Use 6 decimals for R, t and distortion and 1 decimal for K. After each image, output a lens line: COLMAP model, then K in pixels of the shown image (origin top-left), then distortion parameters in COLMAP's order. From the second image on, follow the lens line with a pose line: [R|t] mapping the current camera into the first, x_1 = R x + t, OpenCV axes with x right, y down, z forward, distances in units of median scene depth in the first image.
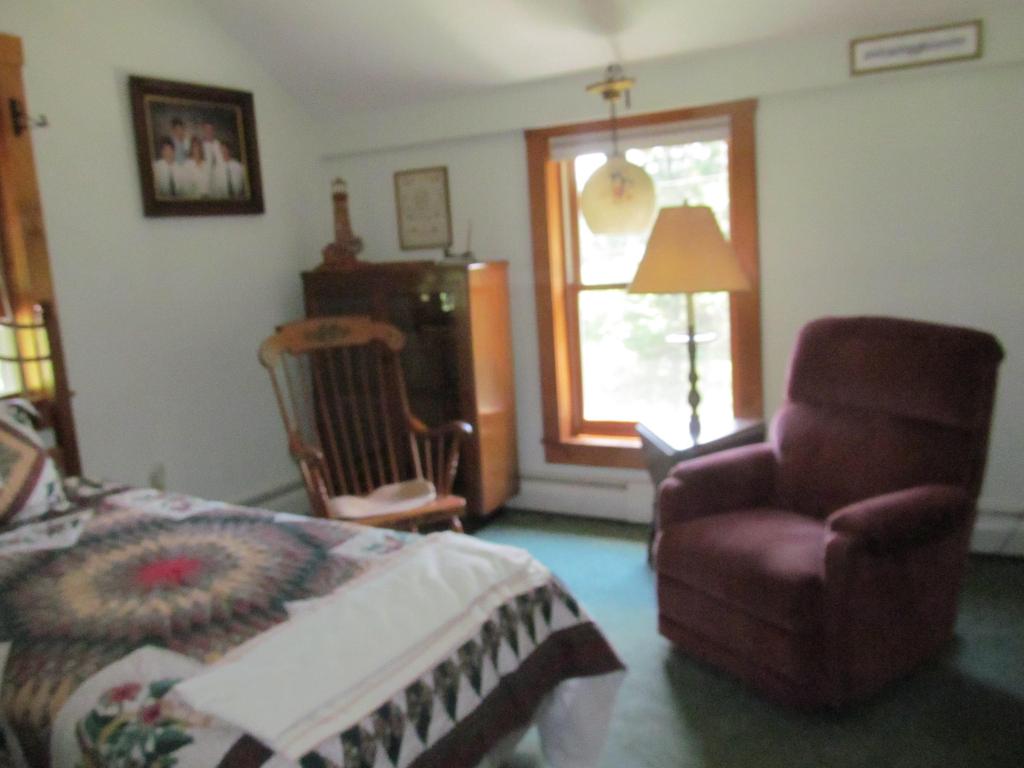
lens RADIAL K [[845.4, 0, 514.9], [0, 845.4, 384.1], [0, 0, 1]] dist [-0.058786, 0.014796]
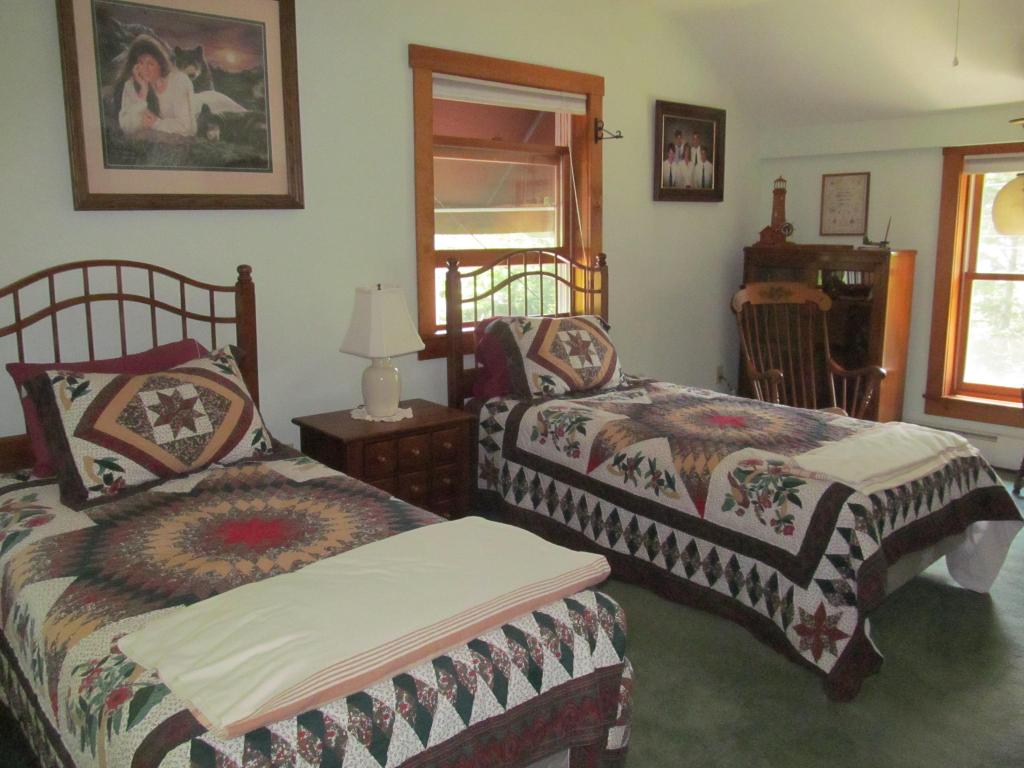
lens RADIAL K [[845.4, 0, 508.9], [0, 845.4, 384.9], [0, 0, 1]] dist [-0.058786, 0.014796]
pose [[0.937480, 0.119963, -0.326712, -0.157398], [-0.110879, 0.992752, 0.046363, 0.068296], [0.329905, -0.007239, 0.943986, -0.409348]]
